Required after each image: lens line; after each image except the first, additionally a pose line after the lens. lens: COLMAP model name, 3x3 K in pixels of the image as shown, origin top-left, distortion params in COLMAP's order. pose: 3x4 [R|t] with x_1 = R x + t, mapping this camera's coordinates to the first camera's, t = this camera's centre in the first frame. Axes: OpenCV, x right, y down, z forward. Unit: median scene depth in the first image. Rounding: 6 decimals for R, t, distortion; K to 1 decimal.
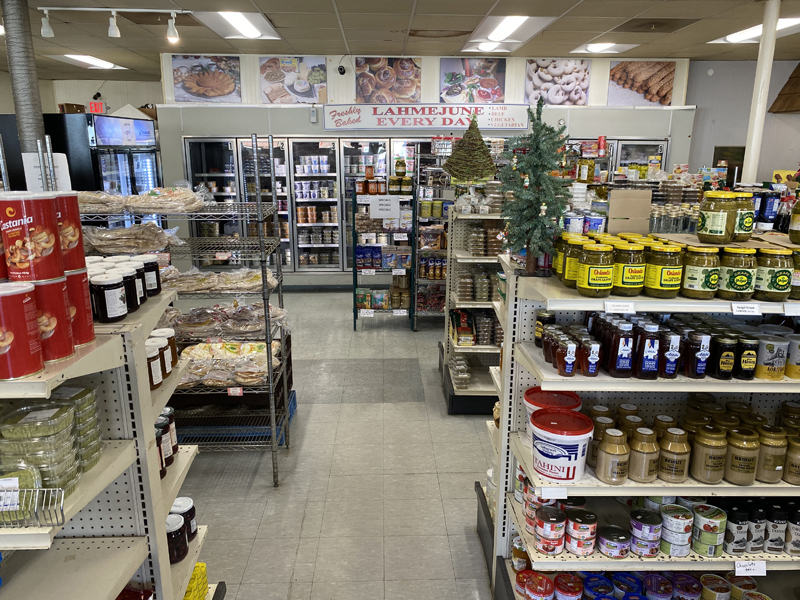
lens RADIAL K [[613.2, 0, 402.9], [0, 613.2, 297.3], [0, 0, 1]] dist [0.025064, -0.030192]
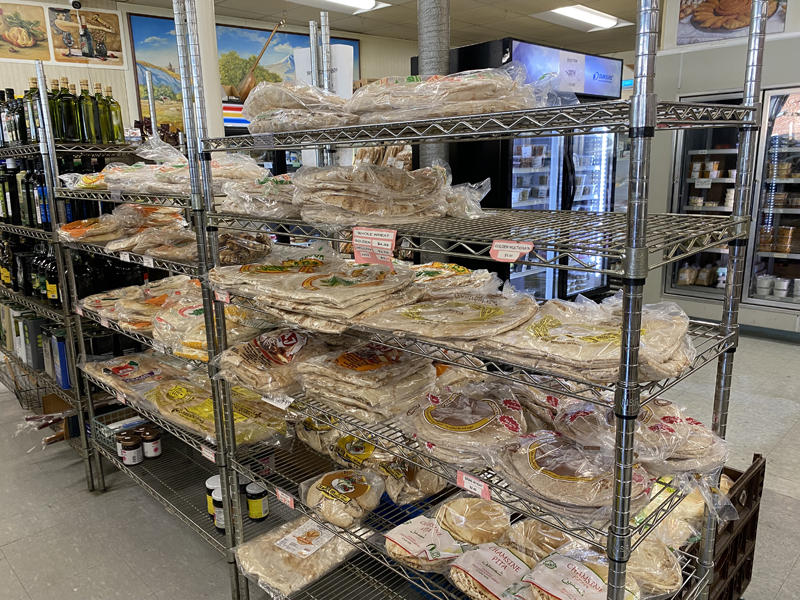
lens RADIAL K [[613.2, 0, 401.1], [0, 613.2, 300.6], [0, 0, 1]] dist [0.025064, -0.030192]
pose [[0.682715, 0.150531, -0.715011, -0.041584], [-0.160506, 0.985544, 0.054231, -0.021454], [0.712838, 0.077739, 0.697006, 0.316694]]
